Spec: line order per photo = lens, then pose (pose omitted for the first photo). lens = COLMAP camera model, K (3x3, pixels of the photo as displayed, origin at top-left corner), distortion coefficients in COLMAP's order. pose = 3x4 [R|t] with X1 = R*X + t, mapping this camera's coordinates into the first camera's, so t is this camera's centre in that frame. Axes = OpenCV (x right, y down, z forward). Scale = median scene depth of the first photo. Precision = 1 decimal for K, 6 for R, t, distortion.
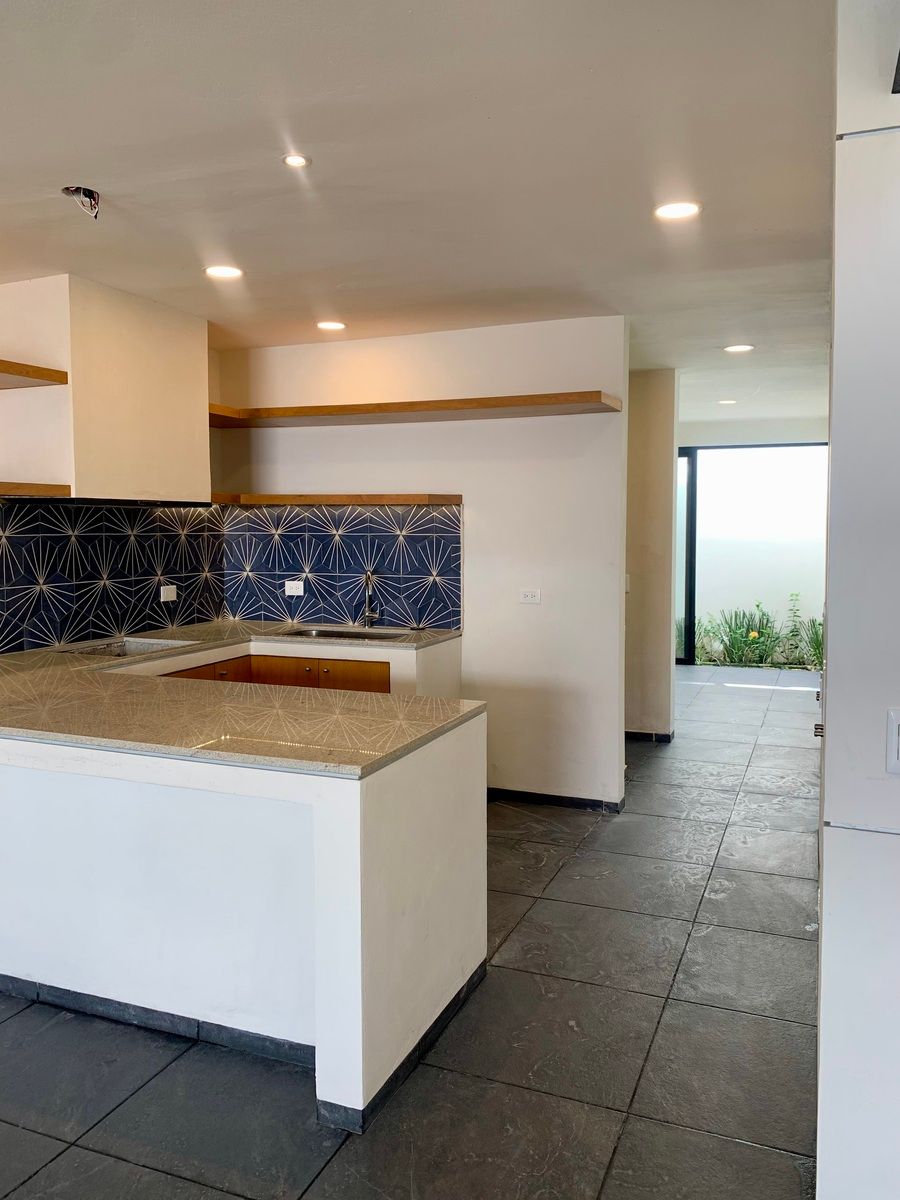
lens RADIAL K [[926.3, 0, 447.6], [0, 926.3, 597.3], [0, 0, 1]] dist [0.026190, -0.015287]
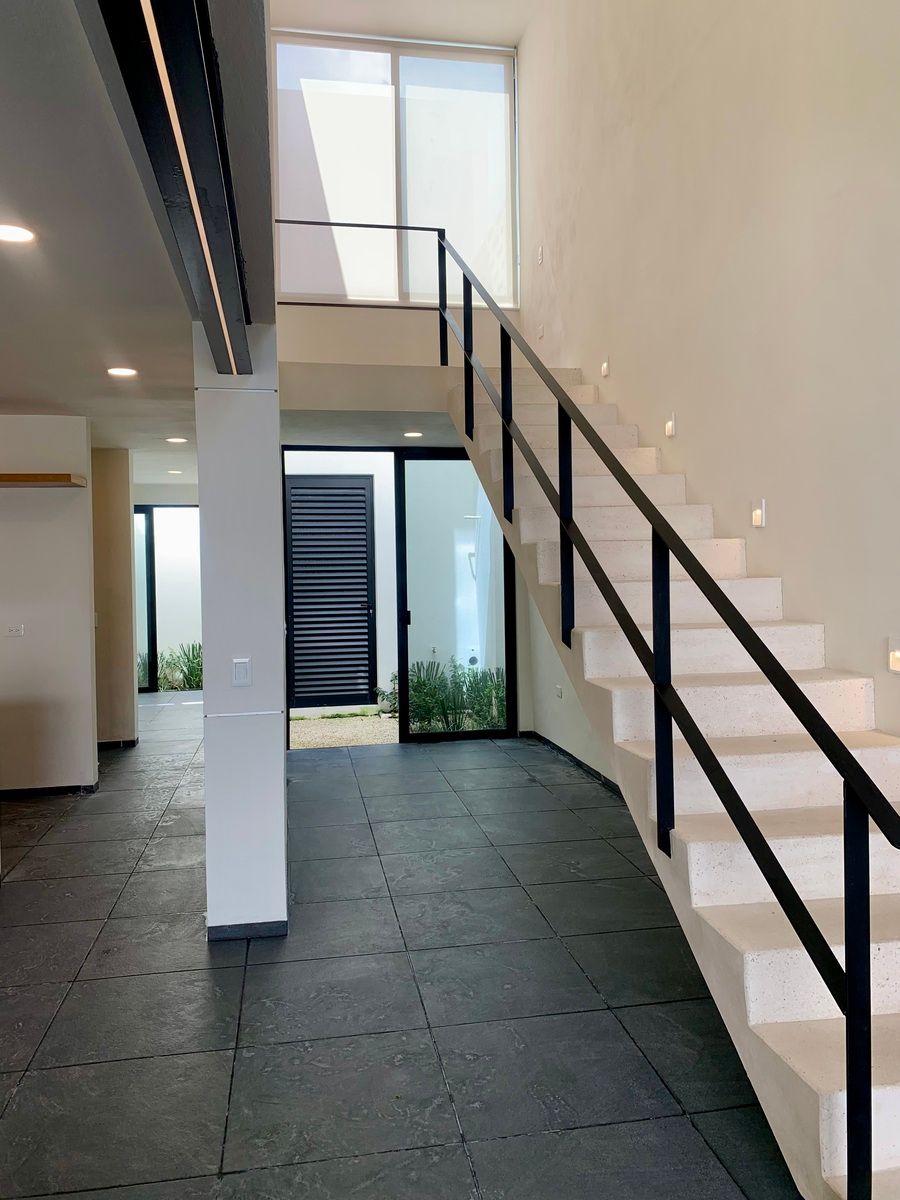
lens RADIAL K [[926.3, 0, 453.0], [0, 926.3, 559.4], [0, 0, 1]] dist [0.026190, -0.015287]
pose [[0.845204, -0.012788, 0.534291, -0.073865], [0.060606, 0.995558, -0.072044, 0.027233], [-0.530997, 0.093273, 0.842225, -0.352484]]
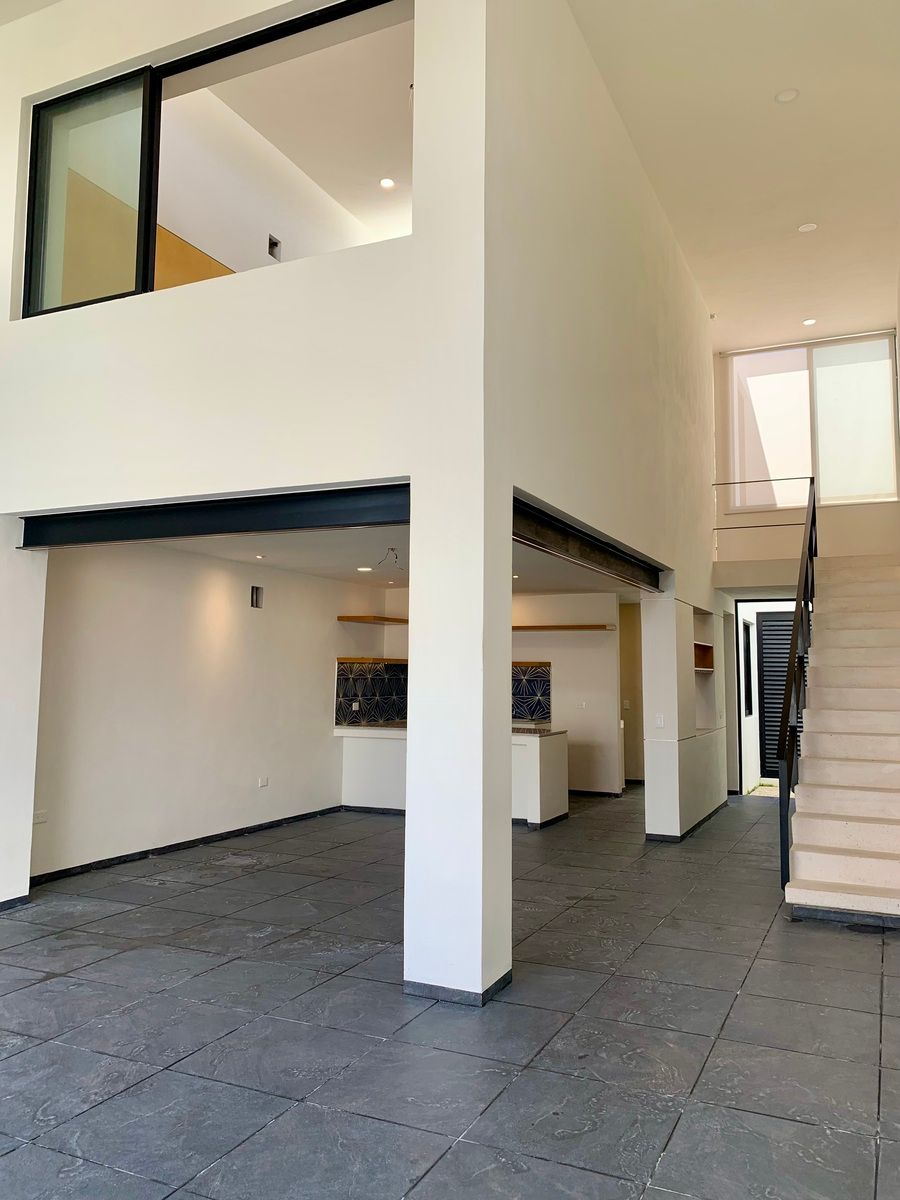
lens RADIAL K [[926.3, 0, 449.9], [0, 926.3, 588.4], [0, 0, 1]] dist [0.026190, -0.015287]
pose [[0.998908, 0.008739, -0.045901, -0.124515], [-0.016277, 0.985905, -0.166513, 0.094145], [0.043799, 0.167078, 0.984970, -1.269022]]
